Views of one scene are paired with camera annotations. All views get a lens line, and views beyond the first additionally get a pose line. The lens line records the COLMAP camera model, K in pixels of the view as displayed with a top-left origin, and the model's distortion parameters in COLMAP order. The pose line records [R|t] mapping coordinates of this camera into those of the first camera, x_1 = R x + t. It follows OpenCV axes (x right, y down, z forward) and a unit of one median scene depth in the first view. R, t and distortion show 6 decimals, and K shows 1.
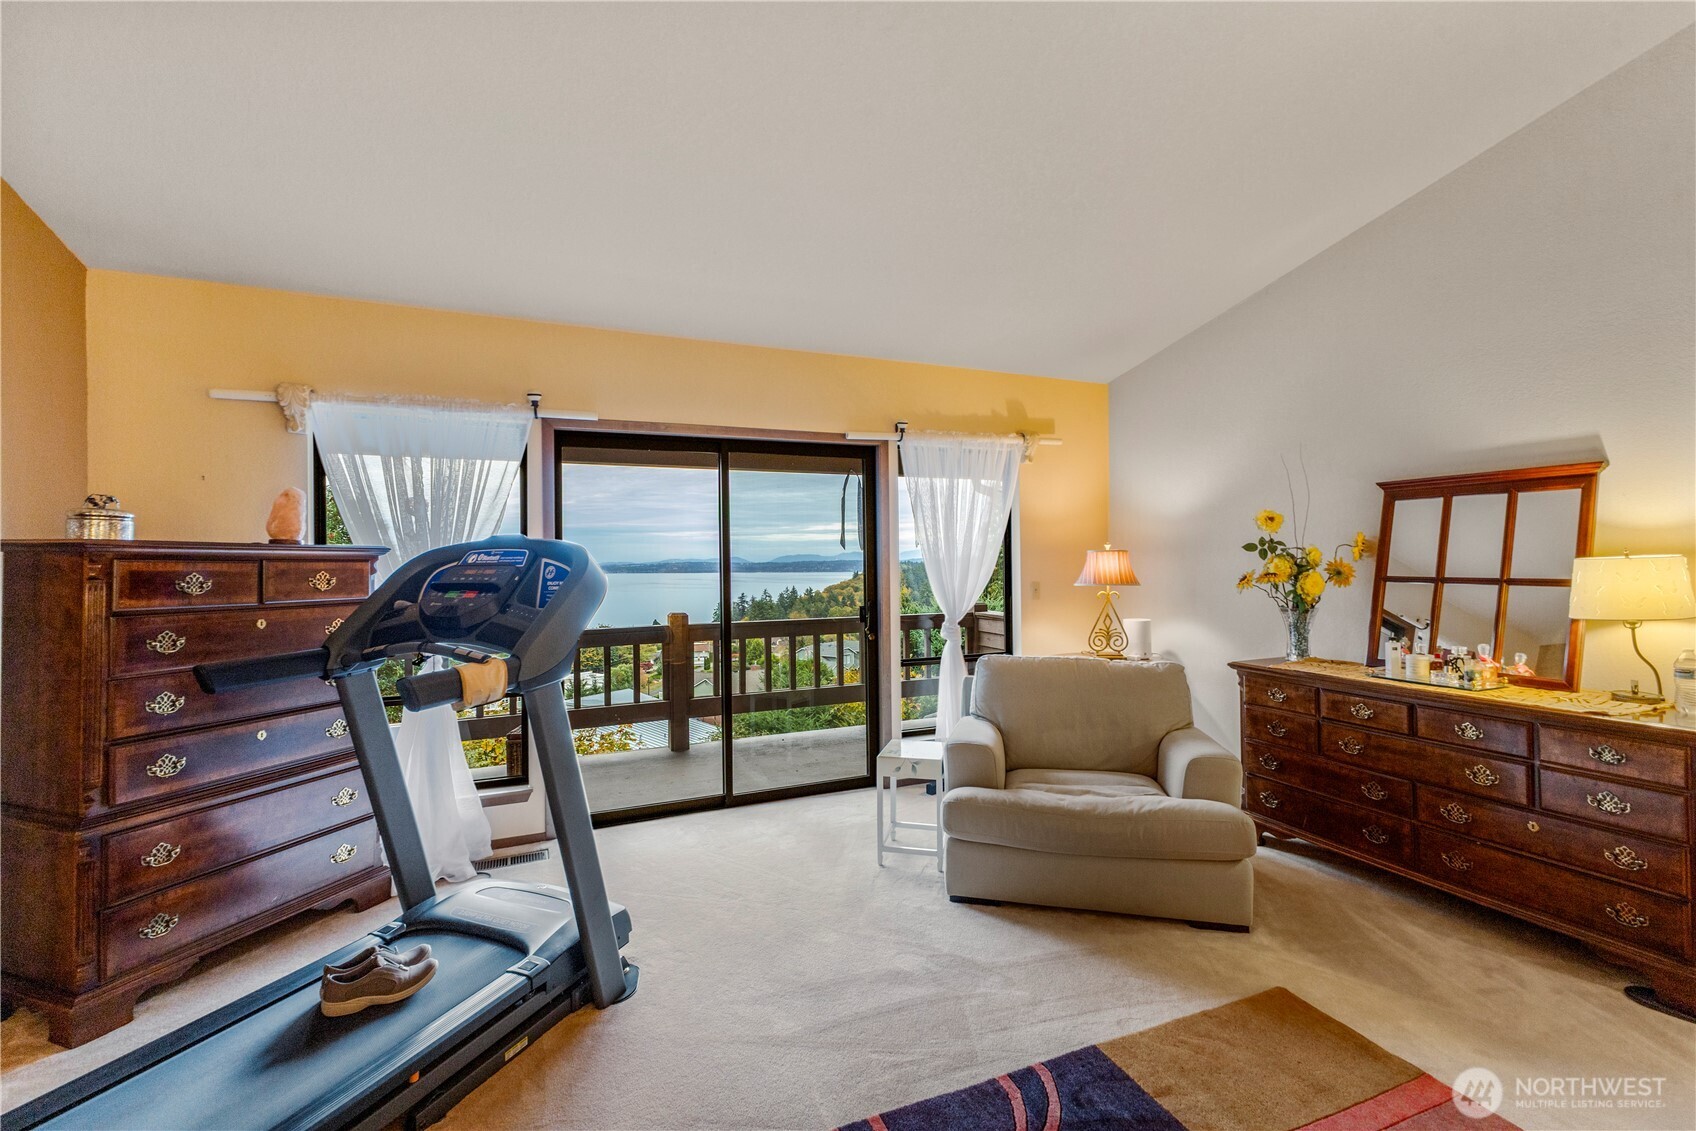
lens RADIAL K [[754.3, 0, 846.4], [0, 754.3, 555.0], [0, 0, 1]] dist [0.003672, 0.000216]
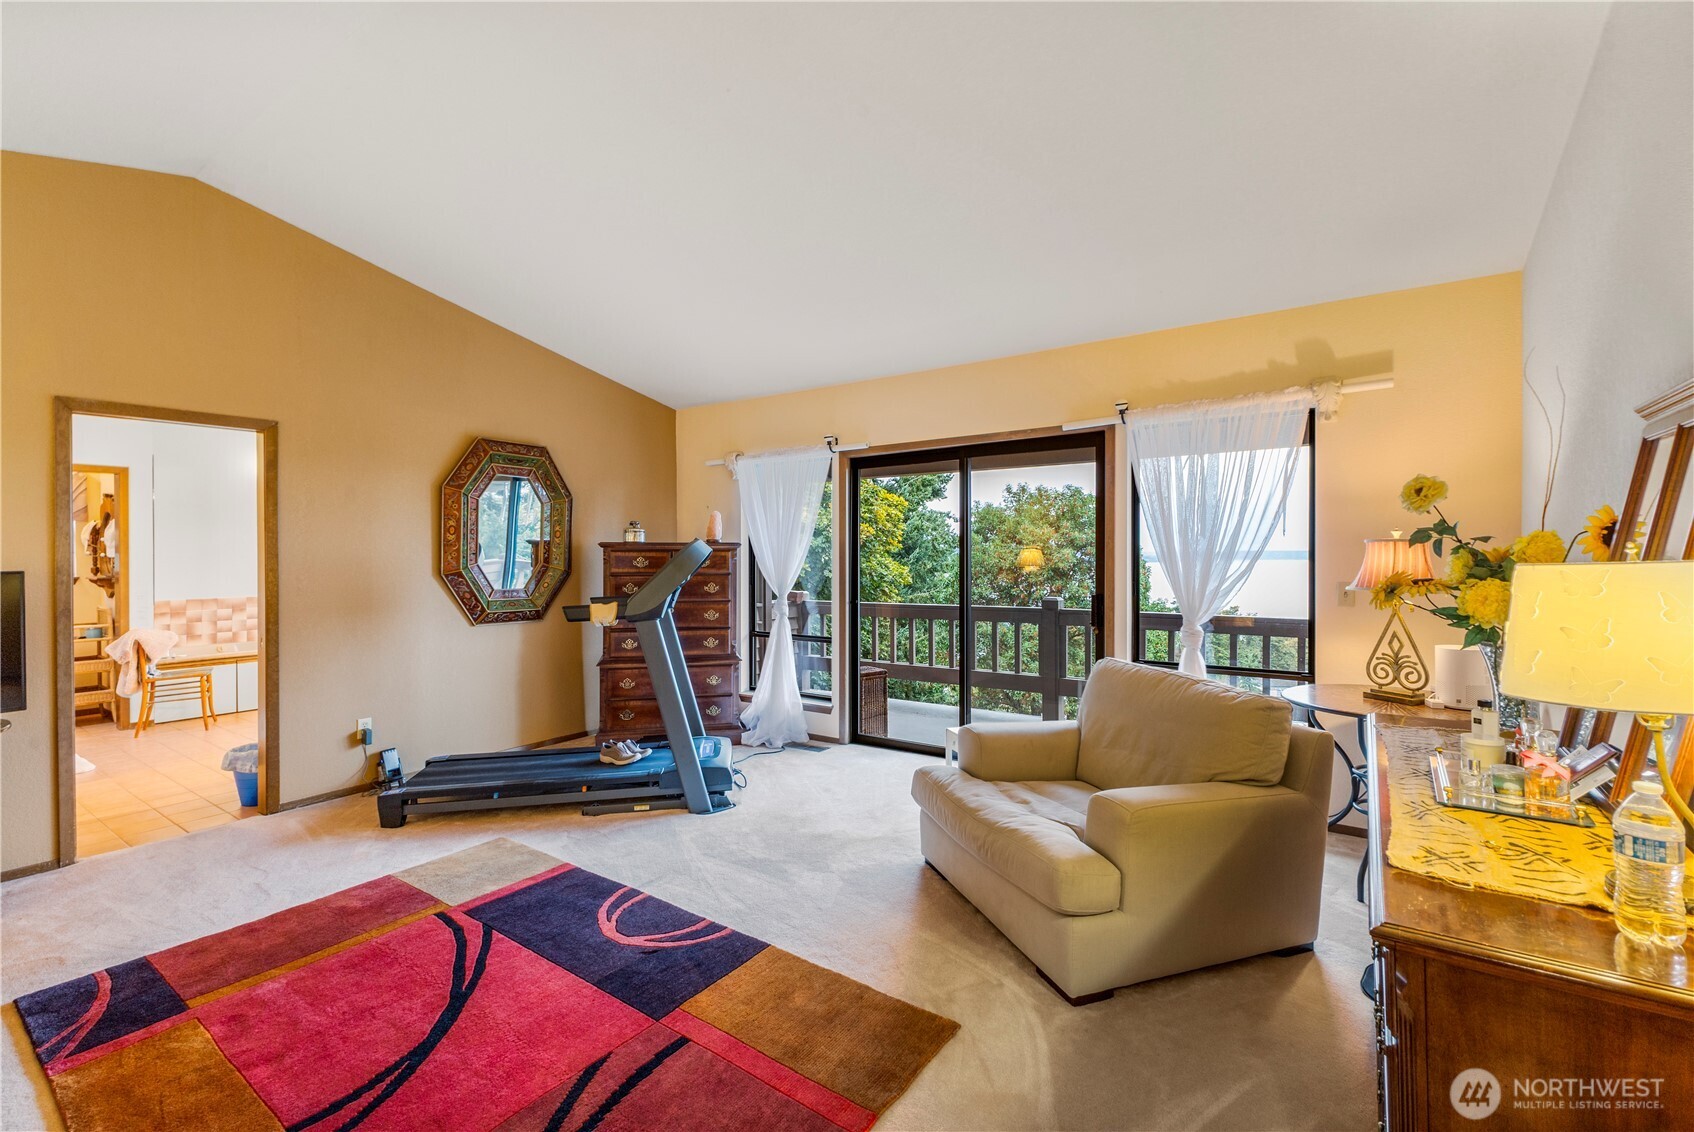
lens RADIAL K [[753.4, 0, 847.8], [0, 753.4, 563.3], [0, 0, 1]] dist [0.003672, 0.000216]
pose [[0.506228, 0.018991, -0.862190, 0.838275], [0.006346, 0.999648, 0.025745, -0.006500], [0.862376, -0.018504, 0.505930, 0.284522]]
